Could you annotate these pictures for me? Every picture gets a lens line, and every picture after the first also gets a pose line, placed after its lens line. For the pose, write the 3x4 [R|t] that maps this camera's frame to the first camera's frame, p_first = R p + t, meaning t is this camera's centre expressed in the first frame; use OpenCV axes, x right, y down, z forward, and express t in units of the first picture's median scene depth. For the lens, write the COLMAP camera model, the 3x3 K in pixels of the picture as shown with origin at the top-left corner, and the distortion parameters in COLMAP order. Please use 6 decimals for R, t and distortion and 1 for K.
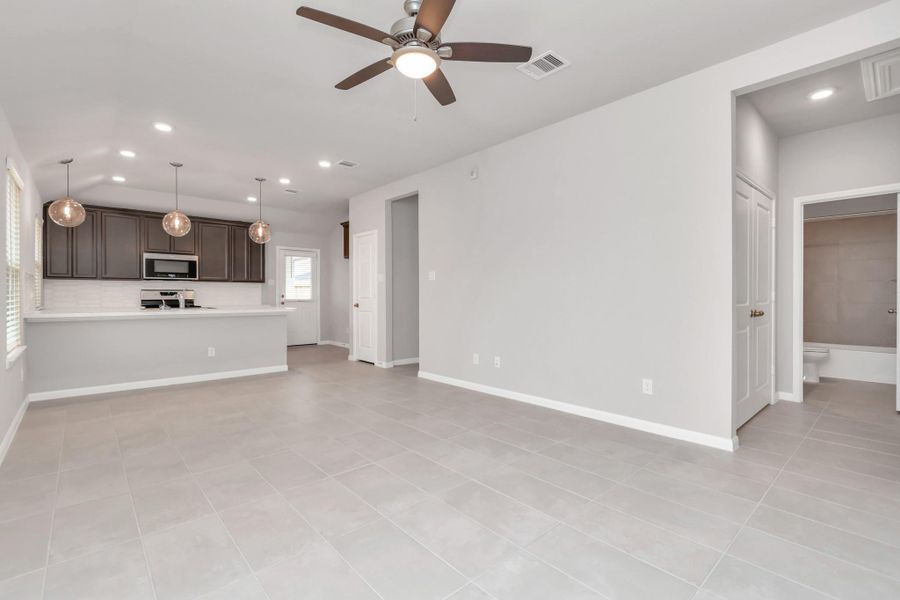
lens RADIAL K [[404.4, 0, 450.2], [0, 404.4, 297.5], [0, 0, 1]] dist [-0.001346, -0.000165]
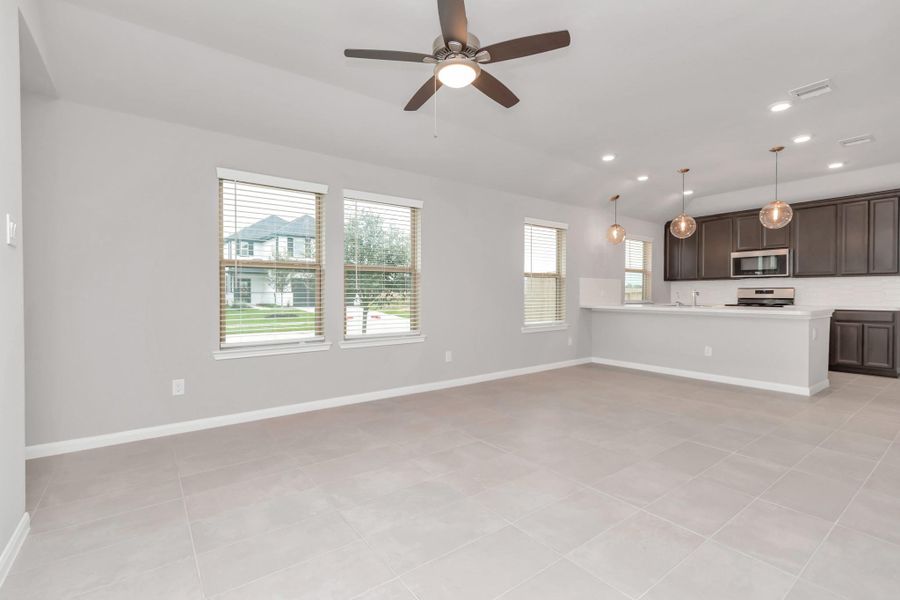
lens RADIAL K [[404.4, 0, 450.2], [0, 404.4, 297.5], [0, 0, 1]] dist [-0.001346, -0.000165]
pose [[-0.086785, 0.011293, -0.996163, 0.326204], [-0.004851, 0.999919, 0.011759, -0.003278], [0.996215, 0.005853, -0.086723, 0.351302]]
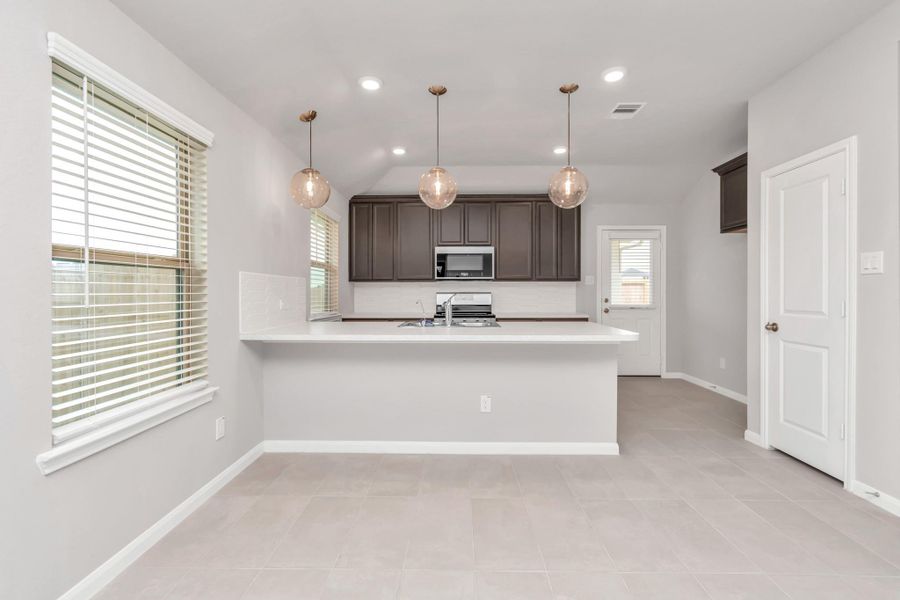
lens RADIAL K [[404.4, 0, 450.2], [0, 404.4, 297.5], [0, 0, 1]] dist [-0.001346, -0.000165]
pose [[0.727116, 0.006901, -0.686480, -0.177897], [-0.000659, 0.999956, 0.009354, -0.017096], [0.686514, -0.006349, 0.727089, 0.416248]]
